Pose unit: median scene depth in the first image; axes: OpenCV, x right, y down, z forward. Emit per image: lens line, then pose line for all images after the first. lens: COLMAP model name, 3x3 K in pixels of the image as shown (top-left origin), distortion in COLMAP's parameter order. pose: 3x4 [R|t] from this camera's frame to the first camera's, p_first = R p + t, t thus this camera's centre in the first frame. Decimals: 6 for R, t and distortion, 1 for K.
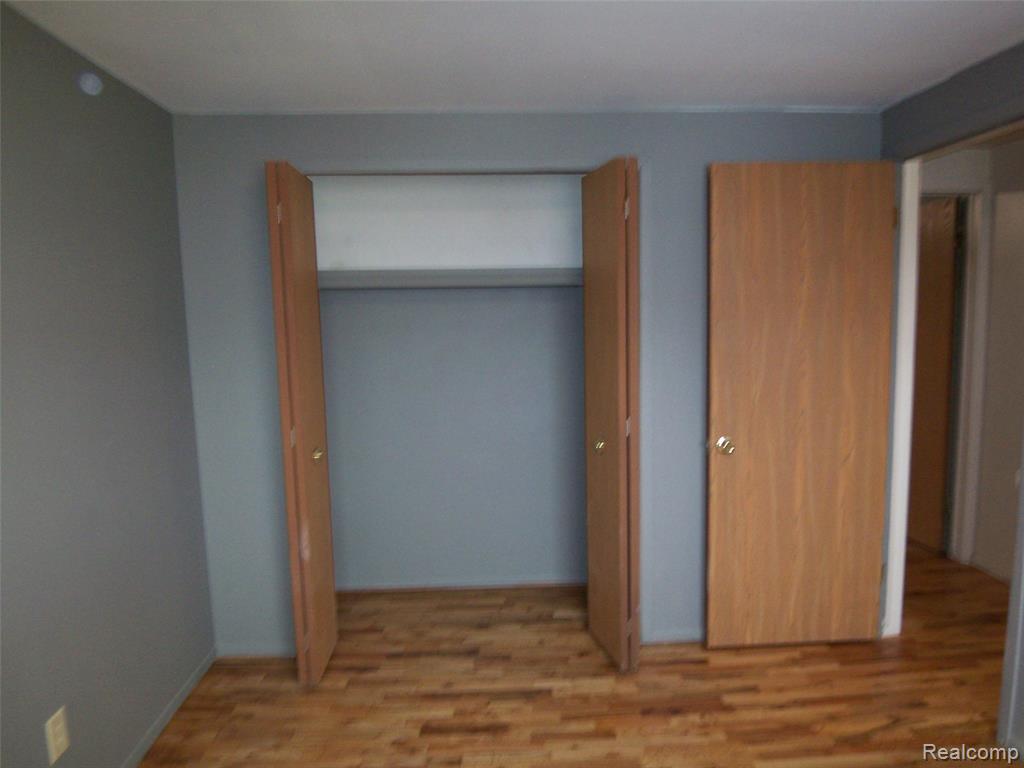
lens RADIAL K [[694.6, 0, 512.0], [0, 694.6, 384.0], [0, 0, 1]] dist [-0.009732, -0.034415]
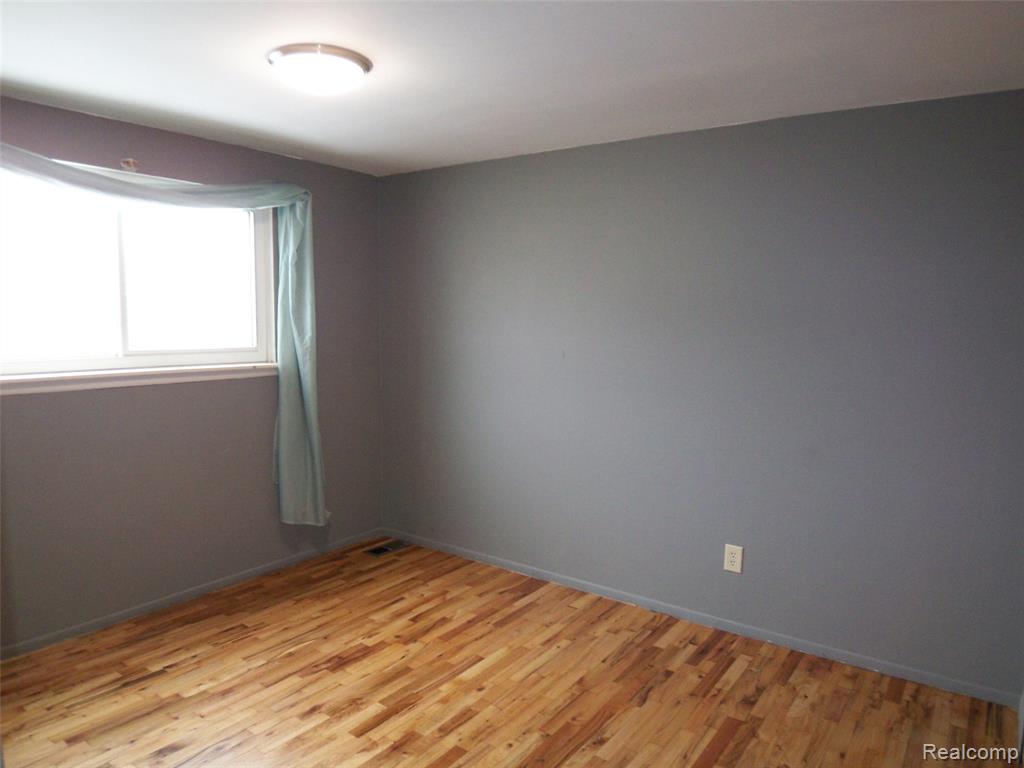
lens RADIAL K [[694.6, 0, 512.0], [0, 694.6, 384.0], [0, 0, 1]] dist [-0.009732, -0.034415]
pose [[-0.615275, 0.098805, -0.782096, 0.658034], [-0.093391, 0.975991, 0.196771, -0.128179], [0.782761, 0.194109, -0.591275, 1.020331]]
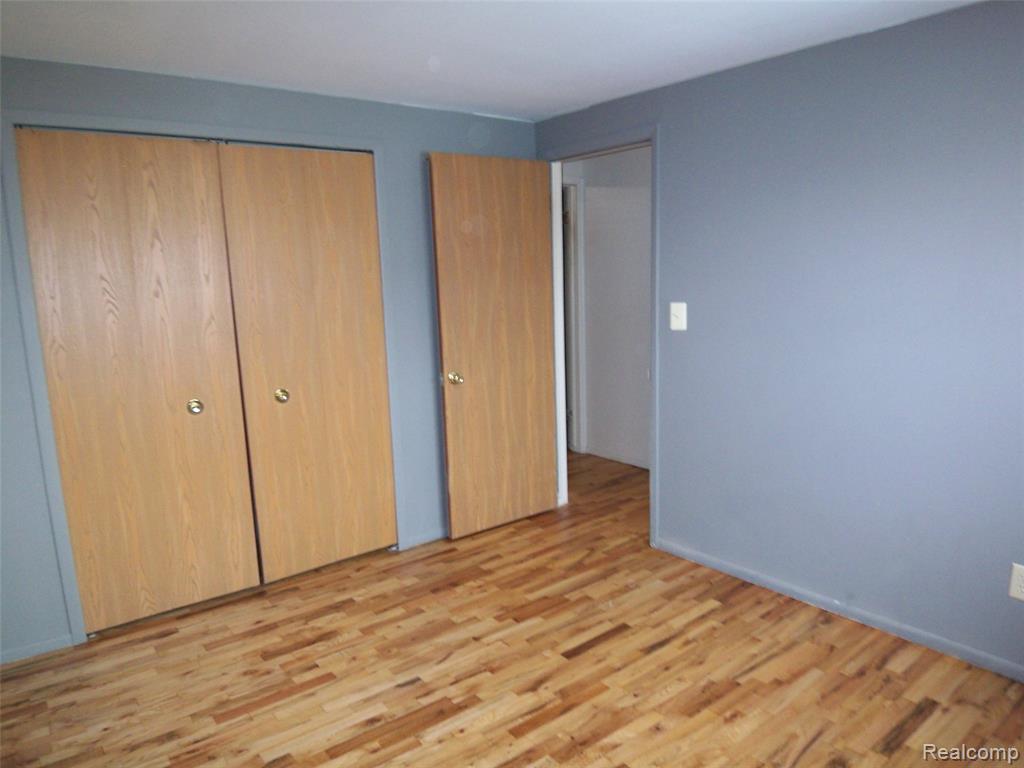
lens RADIAL K [[694.6, 0, 512.0], [0, 694.6, 384.0], [0, 0, 1]] dist [-0.009732, -0.034415]
pose [[0.818232, -0.100020, 0.566120, -0.349088], [0.072716, 0.994846, 0.070667, 0.017525], [-0.570271, -0.016656, 0.821288, -0.110102]]
